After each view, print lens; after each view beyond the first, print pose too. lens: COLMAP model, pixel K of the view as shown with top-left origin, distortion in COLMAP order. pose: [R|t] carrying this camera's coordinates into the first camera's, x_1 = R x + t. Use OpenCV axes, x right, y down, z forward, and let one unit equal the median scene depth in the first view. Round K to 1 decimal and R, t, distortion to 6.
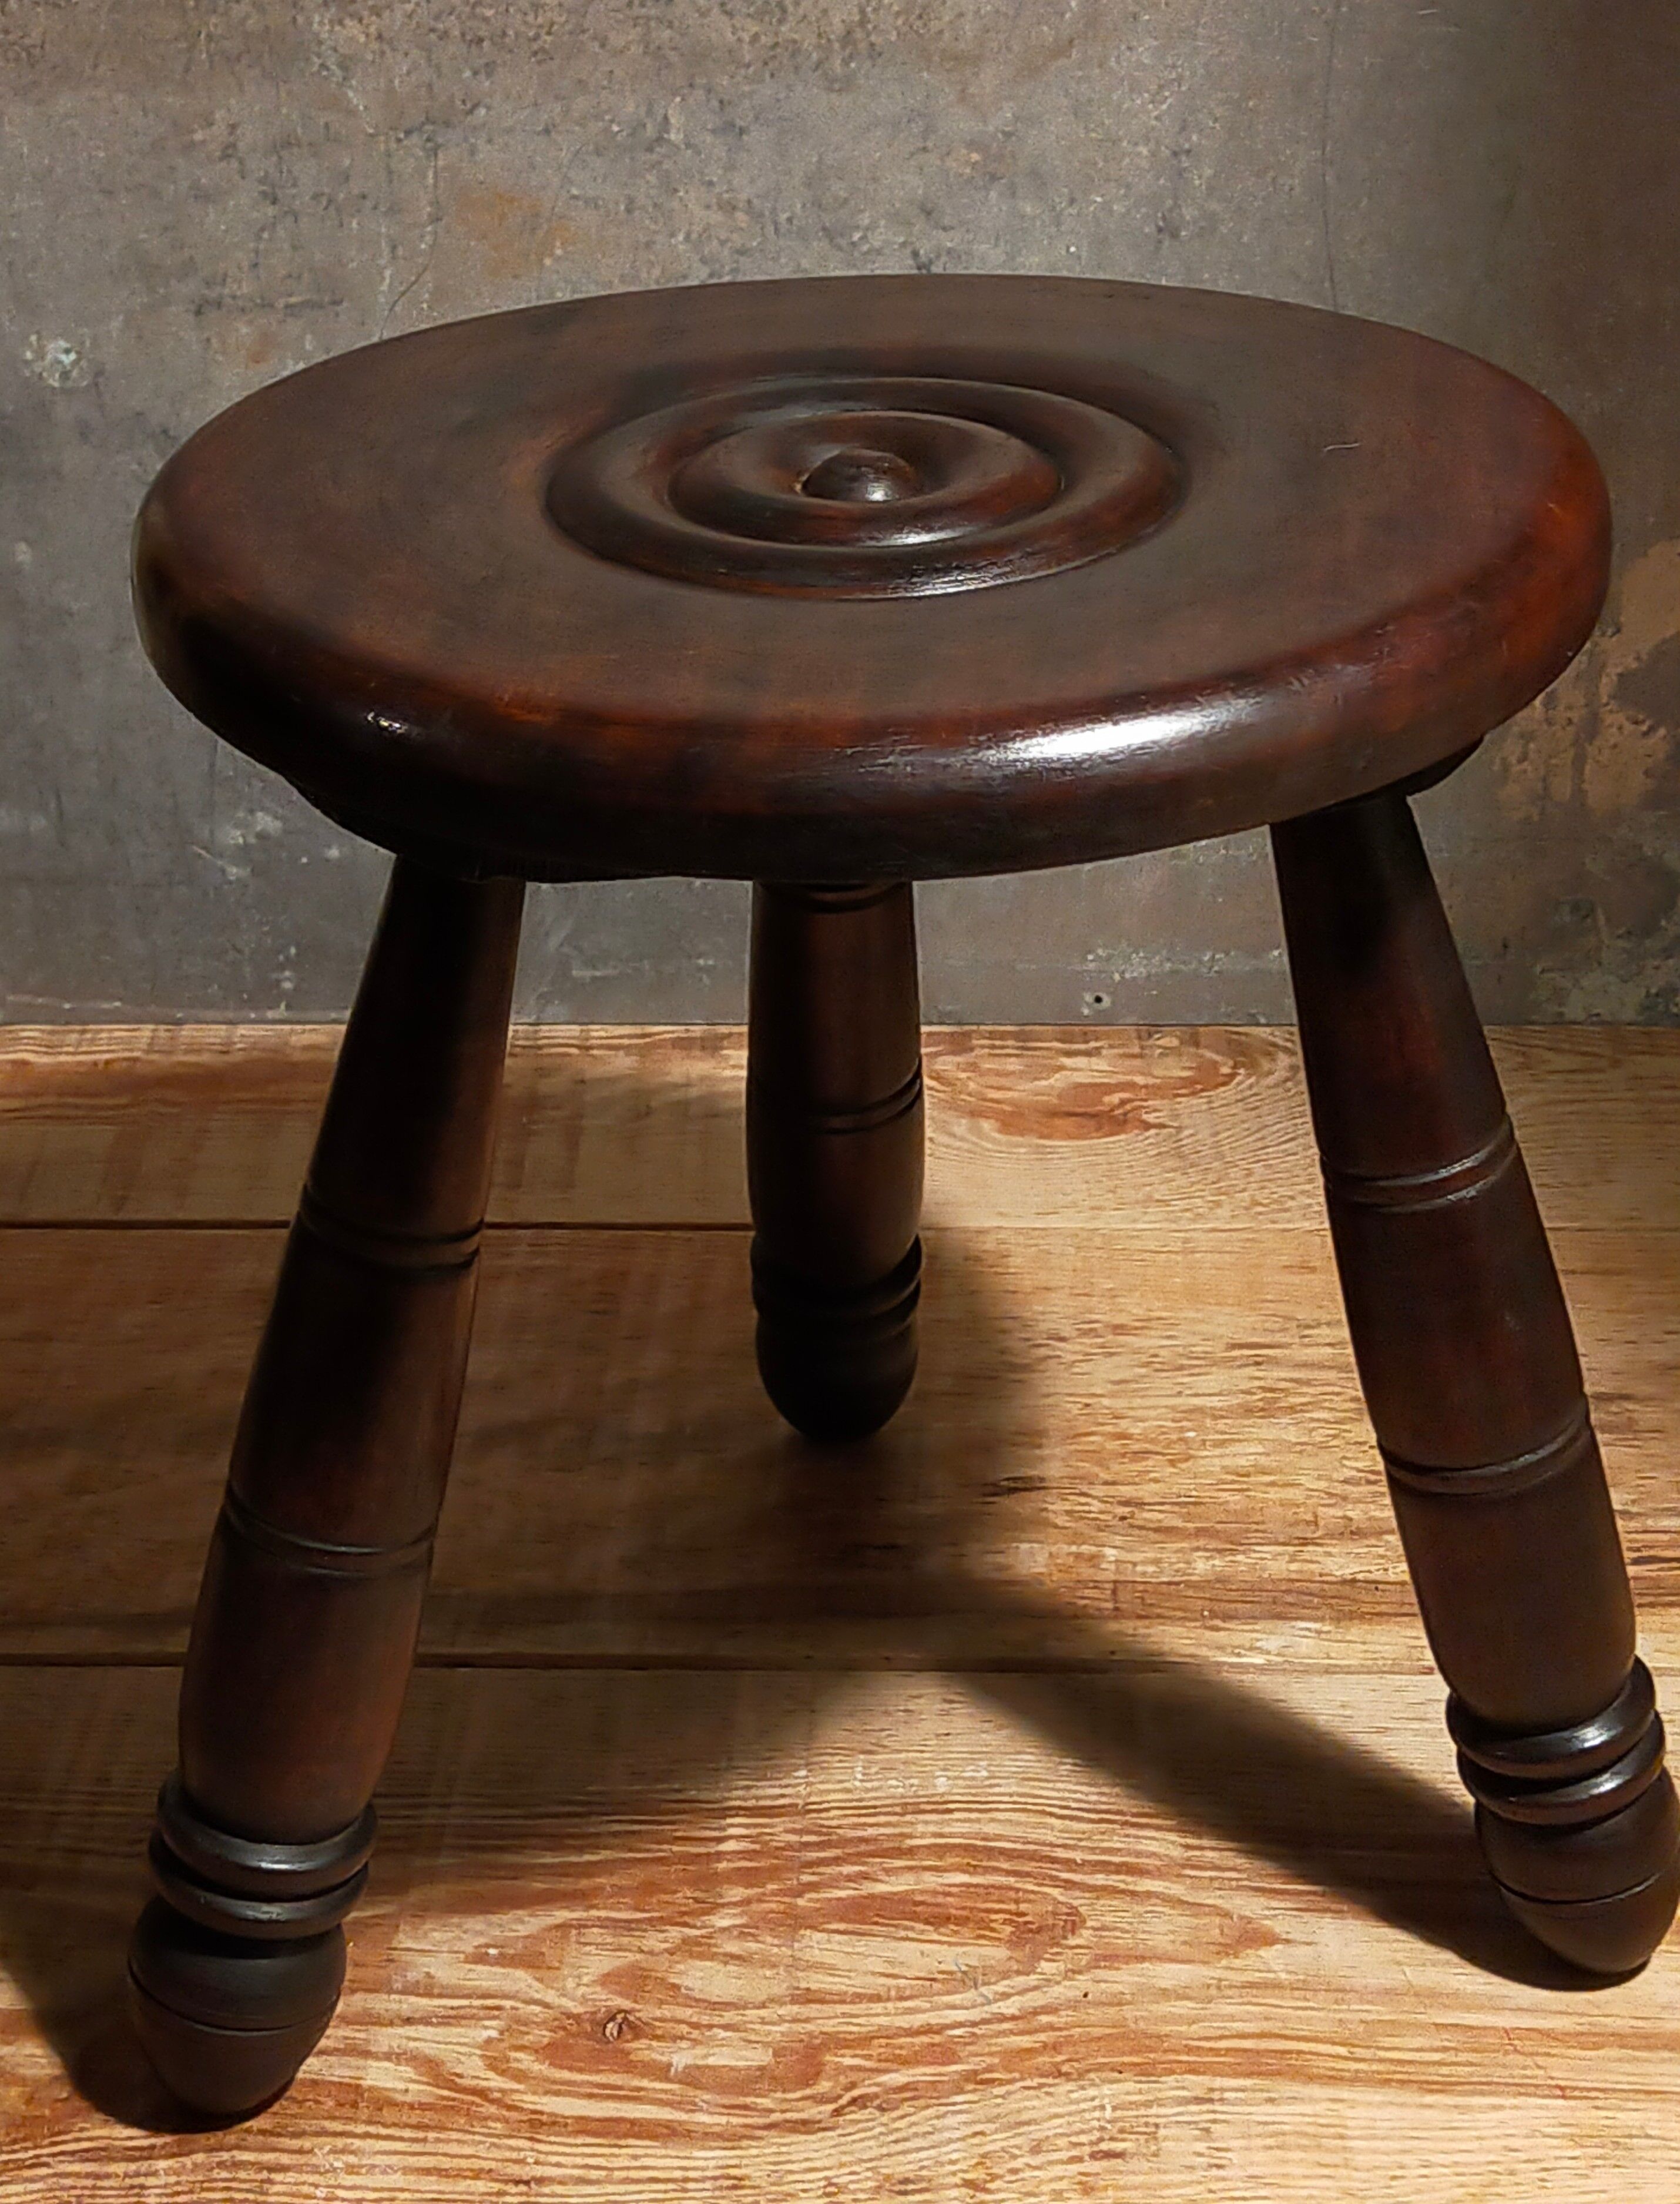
lens RADIAL K [[3623.3, 0, 809.7], [0, 3623.3, 1040.8], [0, 0, 1]] dist [0.099732, -0.145247]
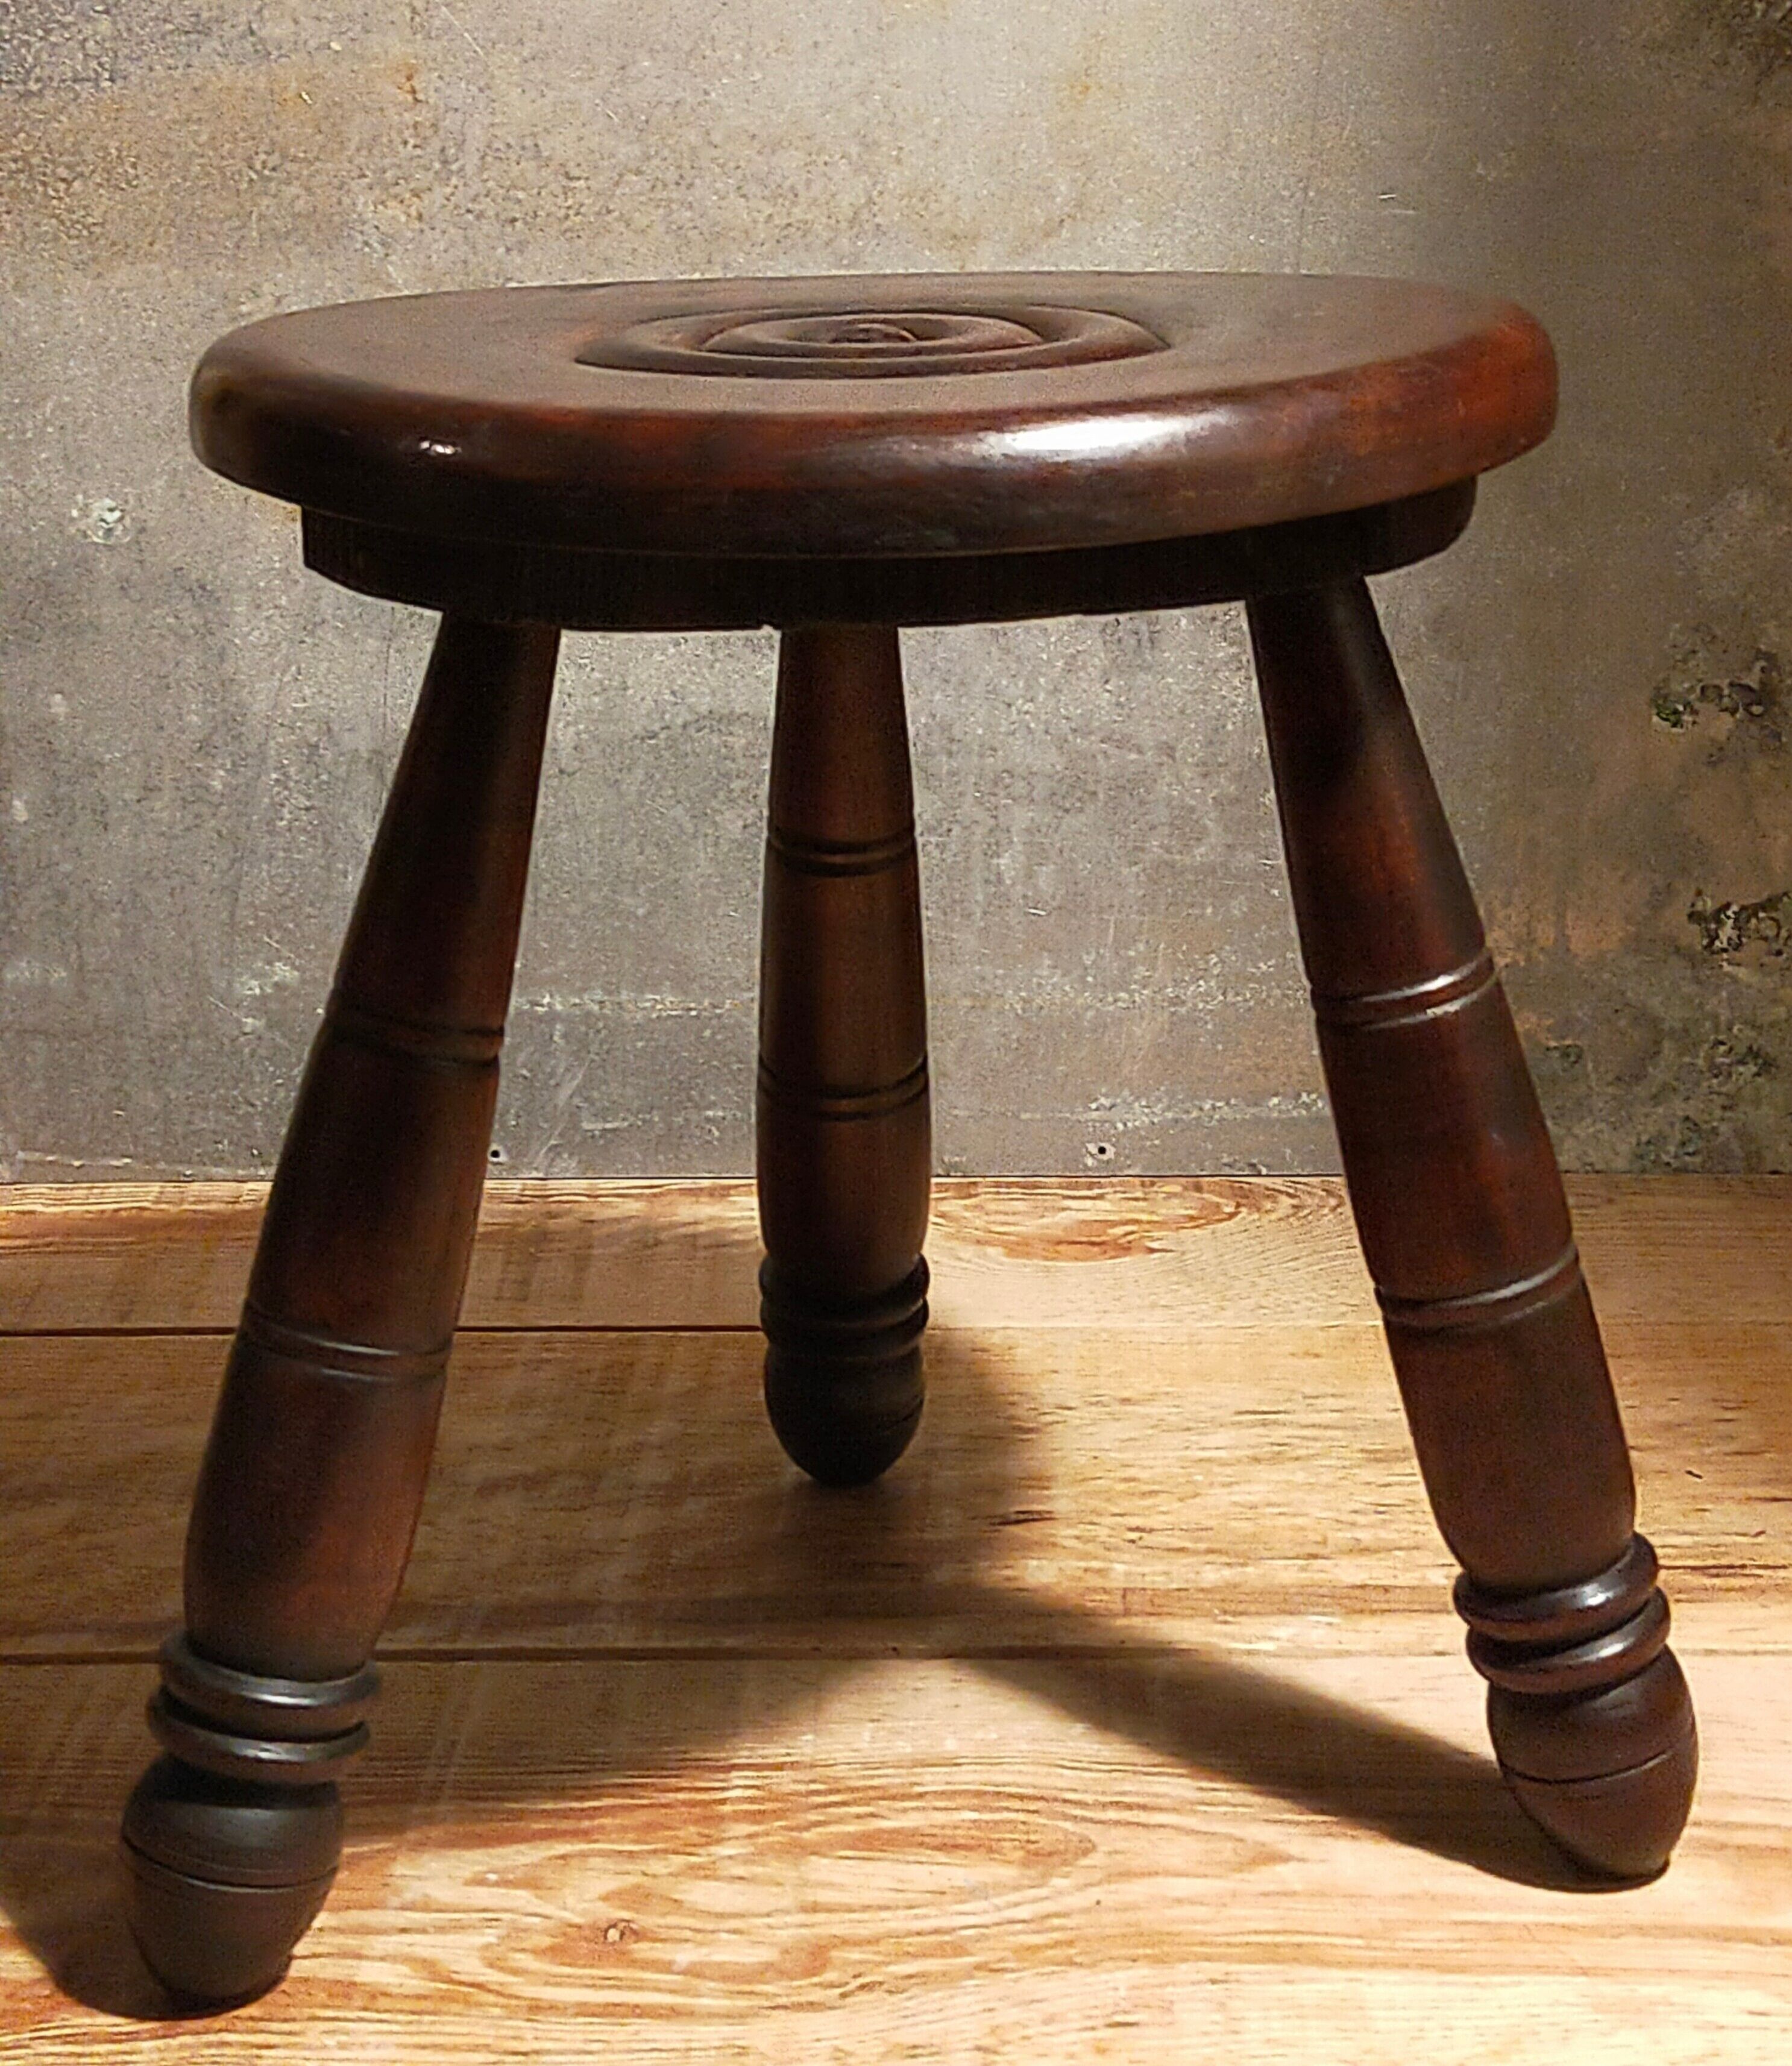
lens RADIAL K [[3674.3, 0, 916.1], [0, 3674.3, 832.7], [0, 0, 1]] dist [0.093687, -0.152611]
pose [[0.999613, 0.002872, 0.027653, -0.001163], [0.003354, 0.974935, -0.222466, 0.144998], [-0.027599, 0.222473, 0.974548, -0.022827]]
